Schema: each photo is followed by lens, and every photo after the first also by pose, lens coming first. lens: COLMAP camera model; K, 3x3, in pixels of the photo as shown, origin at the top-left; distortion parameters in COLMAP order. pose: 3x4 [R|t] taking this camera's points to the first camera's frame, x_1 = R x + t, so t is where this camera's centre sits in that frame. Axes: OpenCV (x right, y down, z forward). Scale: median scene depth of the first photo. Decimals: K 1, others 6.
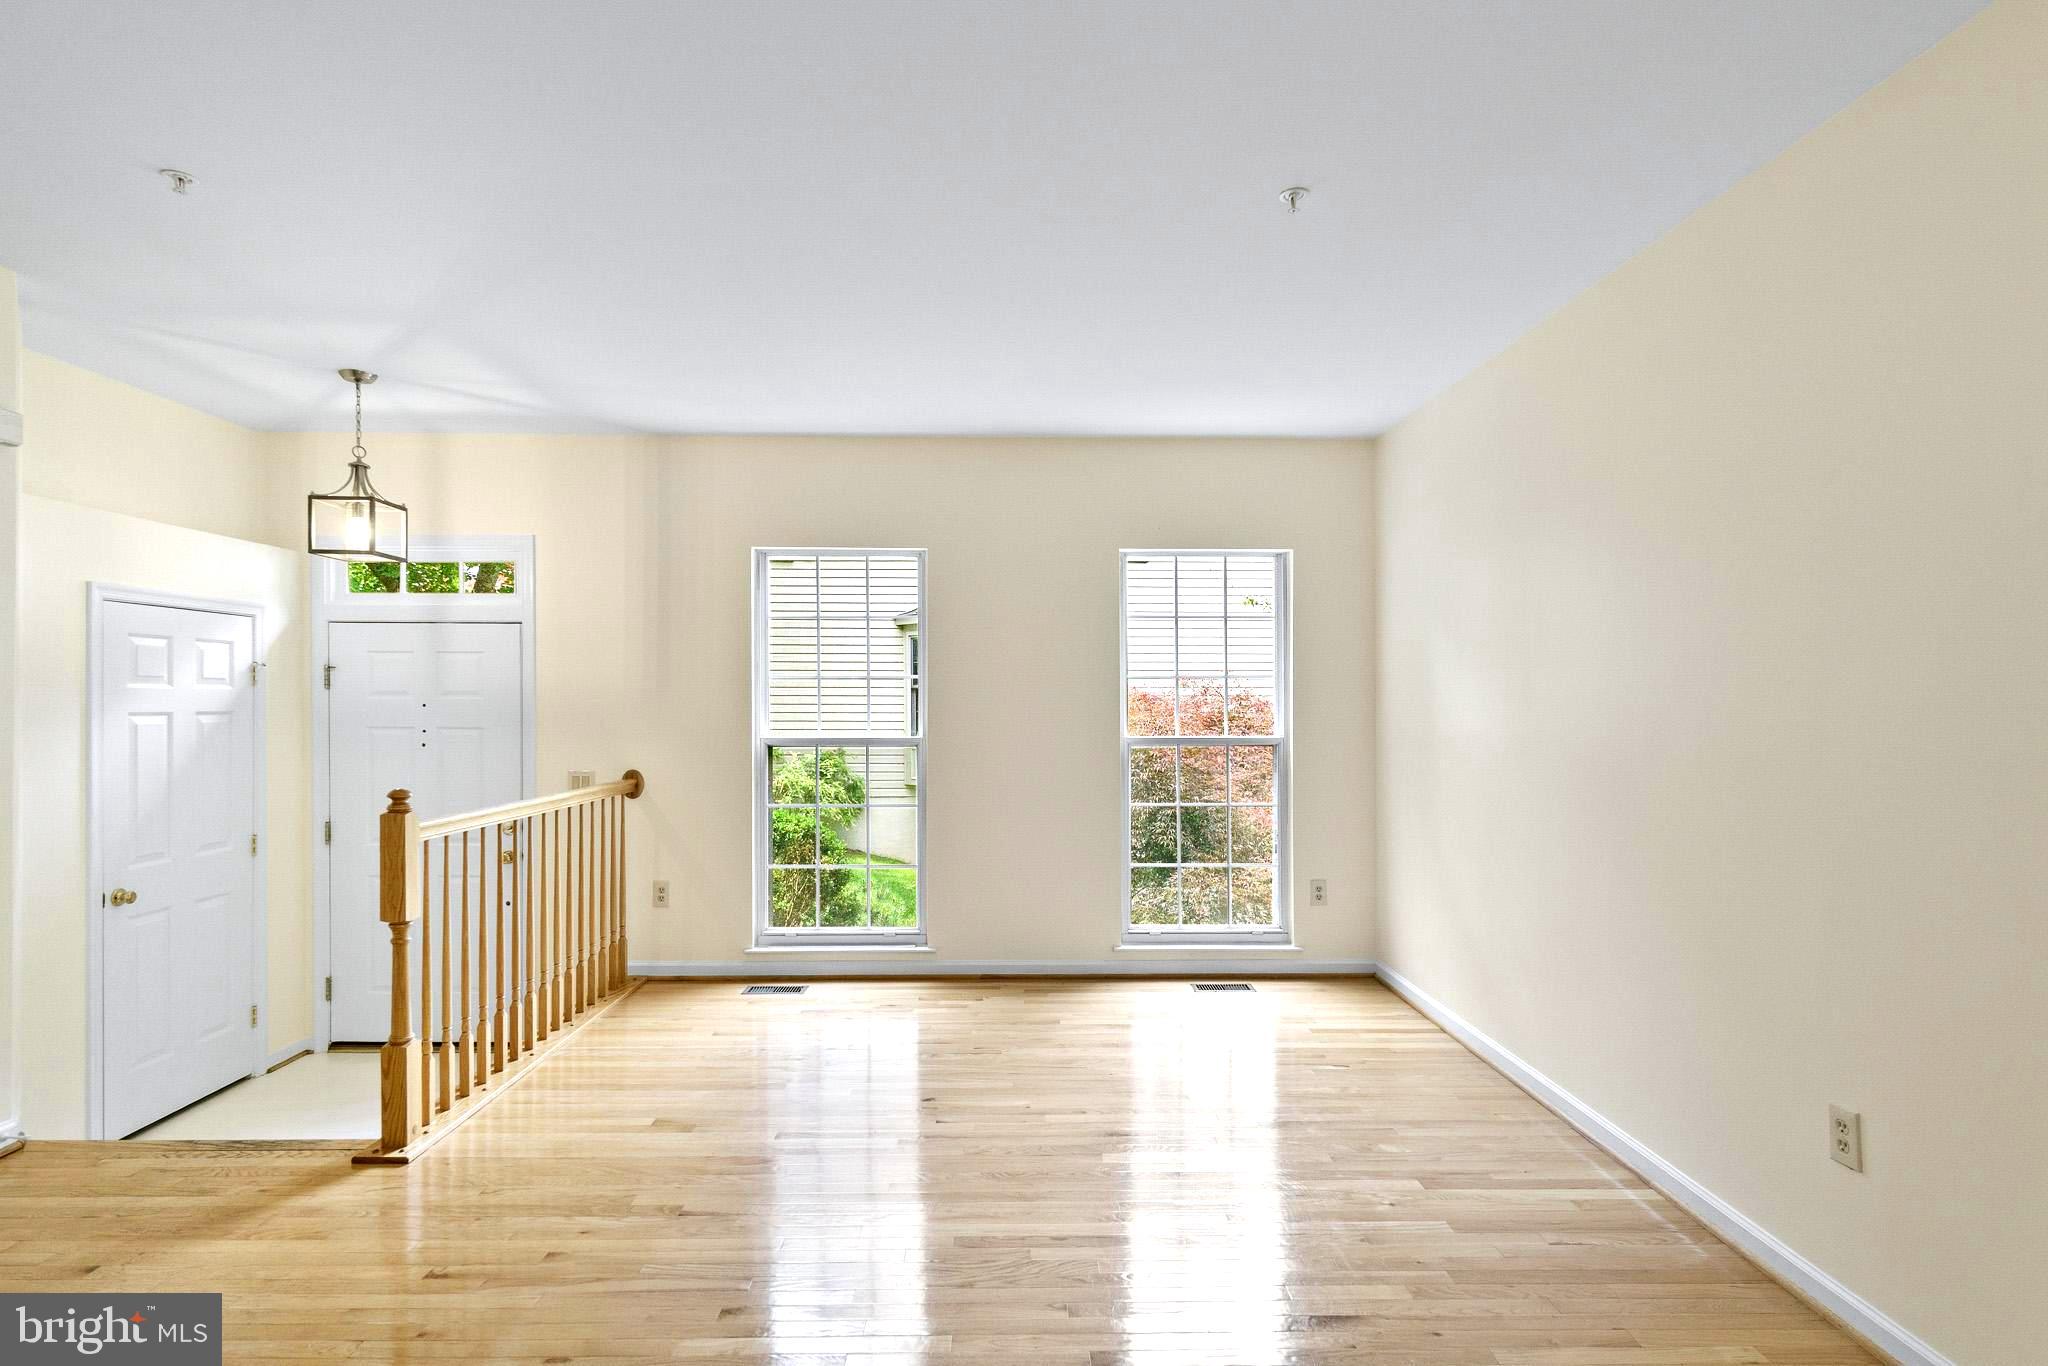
lens RADIAL K [[1027.9, 0, 1029.6], [0, 1027.9, 685.5], [0, 0, 1]] dist [0.007366, -0.000603]
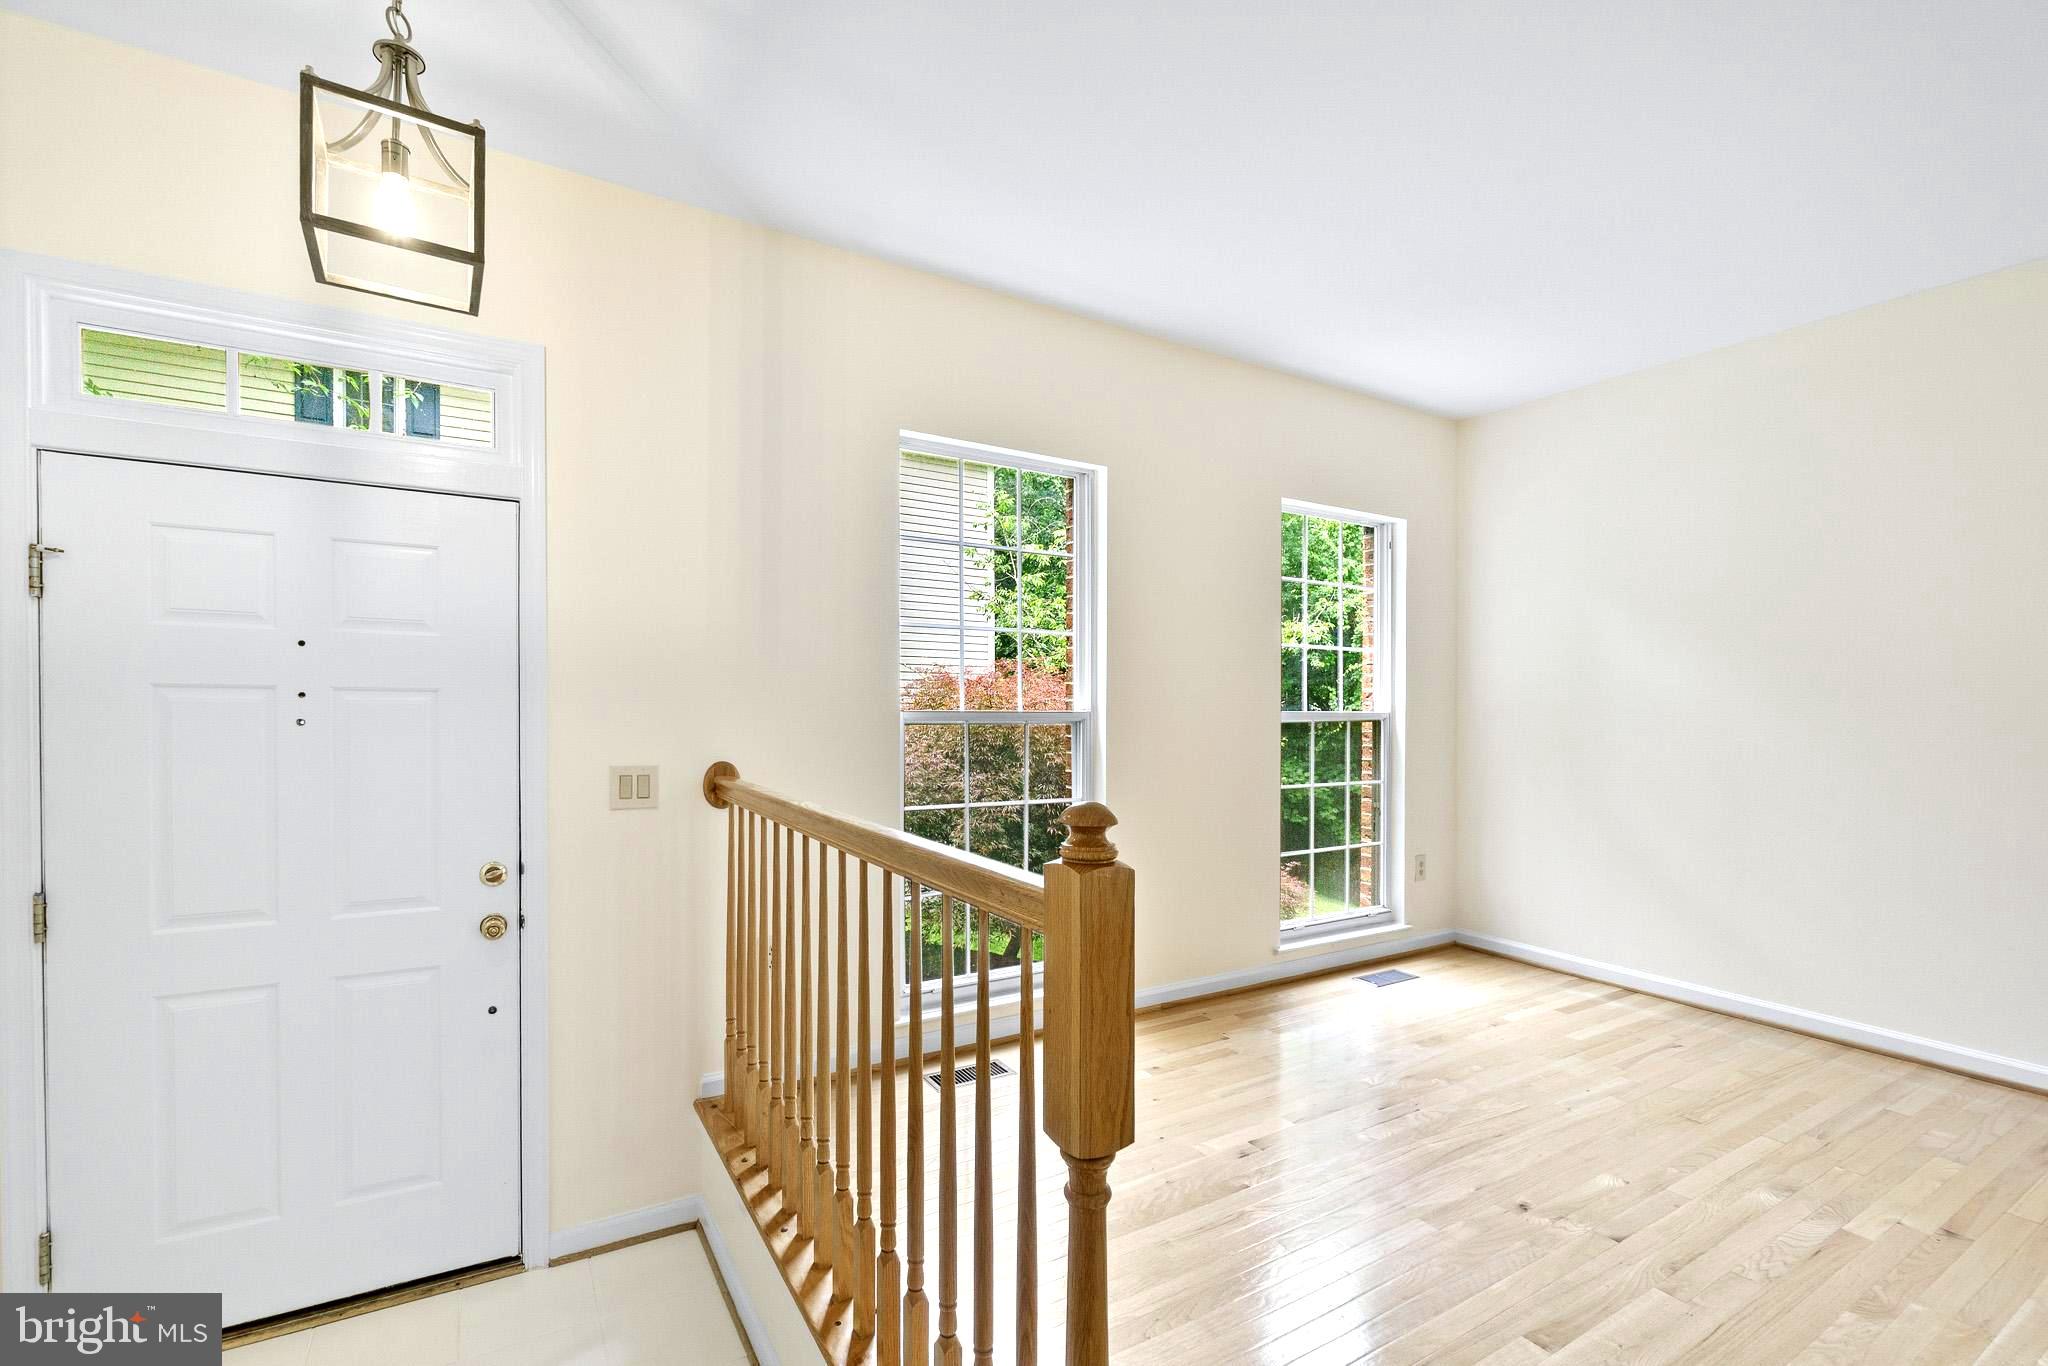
lens RADIAL K [[900.1, 0, 1030.2], [0, 900.1, 701.8], [0, 0, 1]] dist [0.000068, -0.002143]
pose [[0.873889, 0.007506, 0.486067, -0.502265], [-0.014211, 0.999848, 0.010110, 0.039665], [-0.485917, -0.015742, 0.873863, 0.453809]]
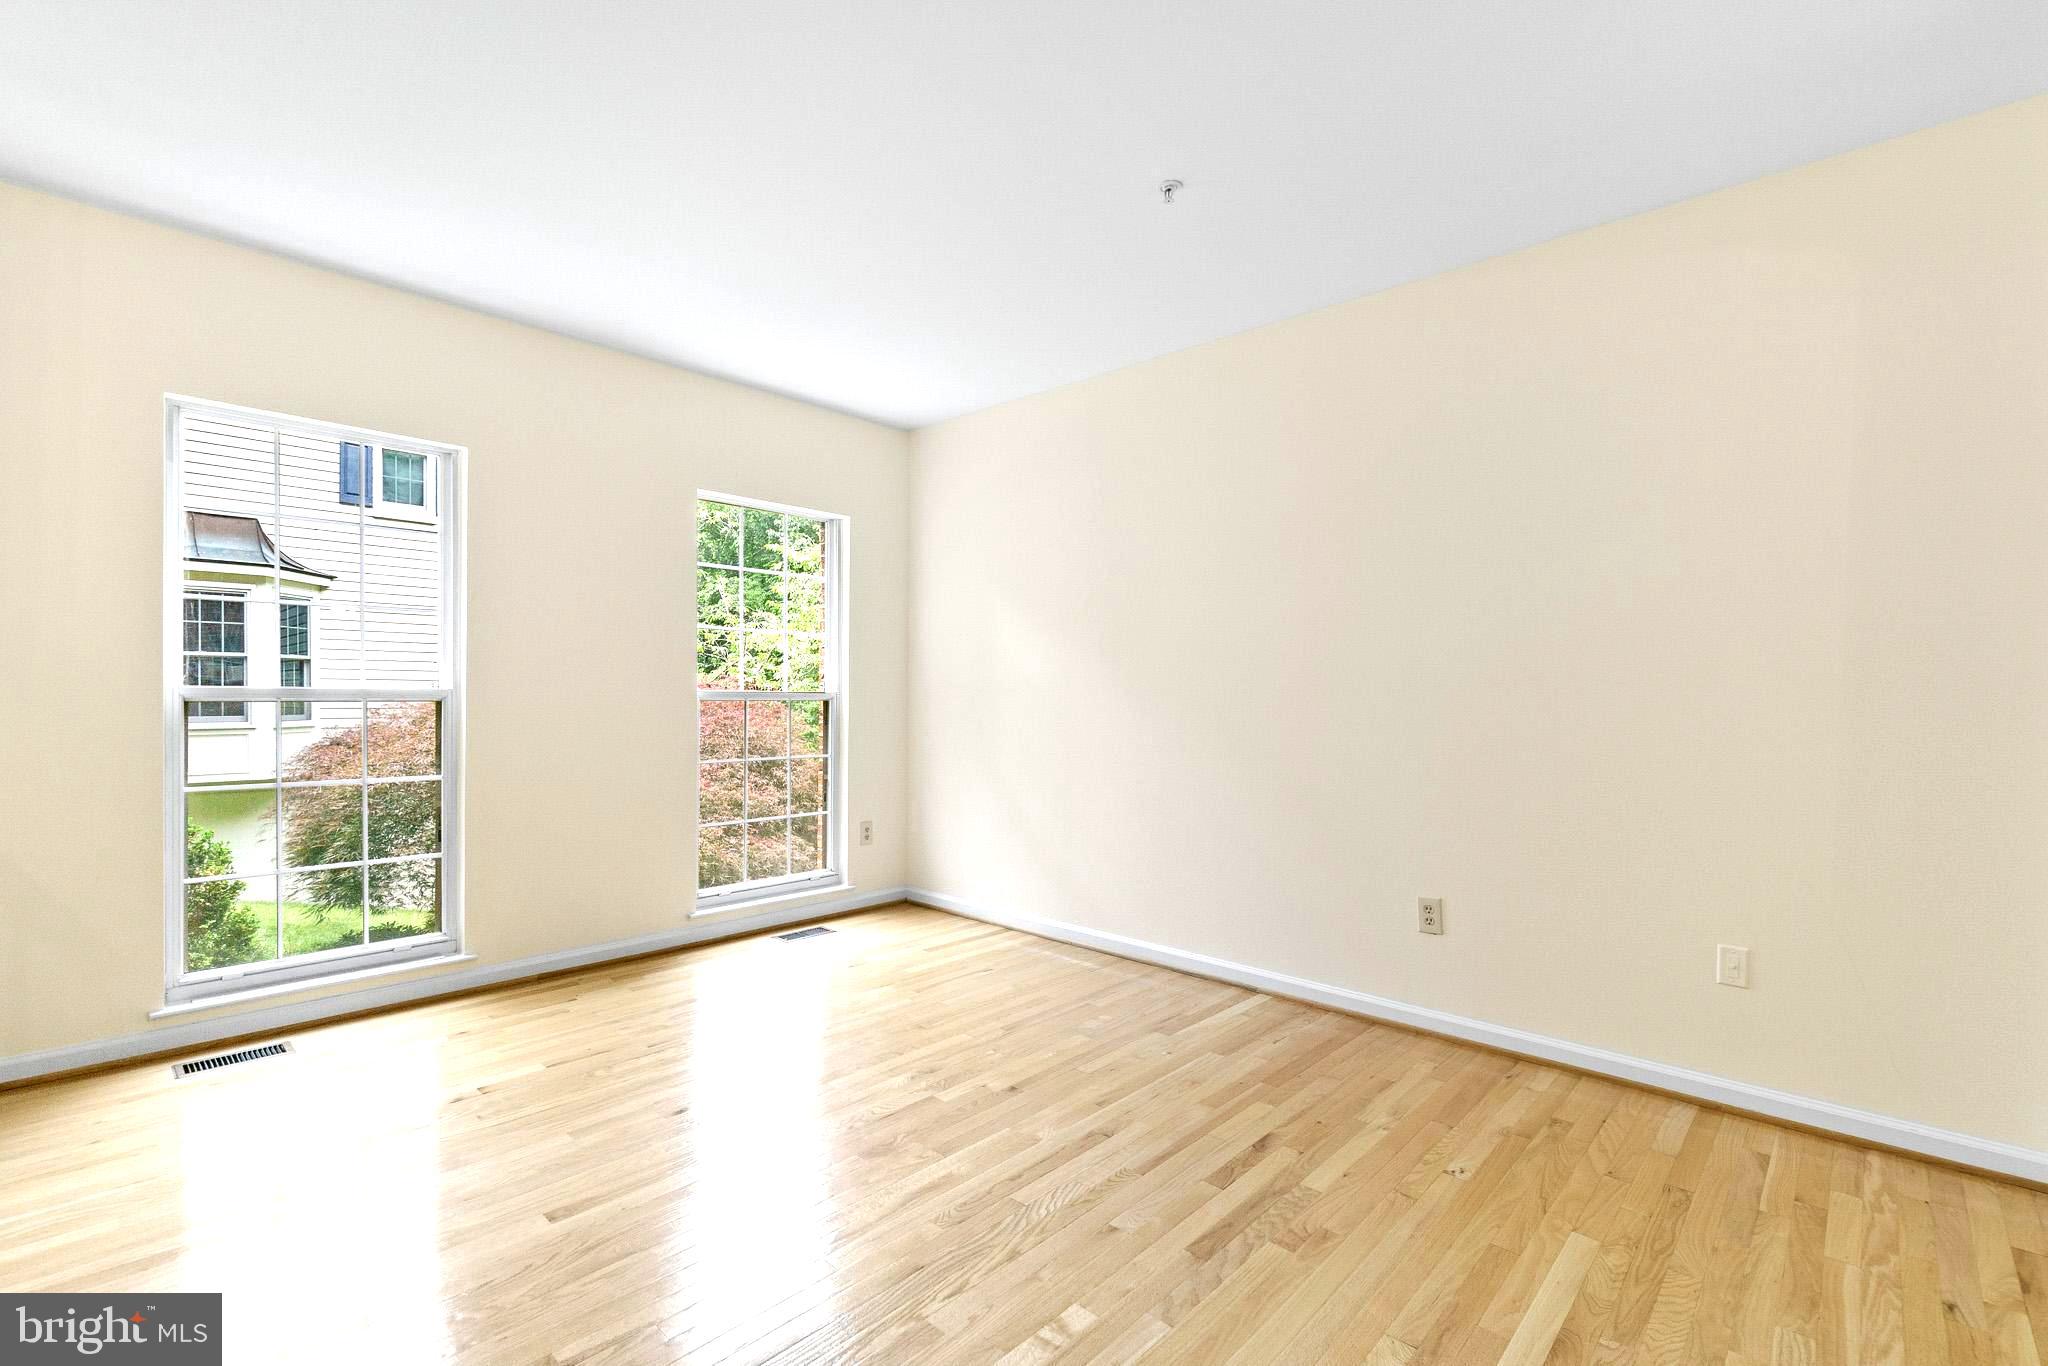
lens RADIAL K [[900.1, 0, 1029.8], [0, 900.1, 696.6], [0, 0, 1]] dist [0.000068, -0.002143]
pose [[0.702494, 0.000992, 0.711689, -0.297270], [-0.016192, 0.999762, 0.014590, 0.041238], [-0.711506, -0.021774, 0.702343, 0.219283]]
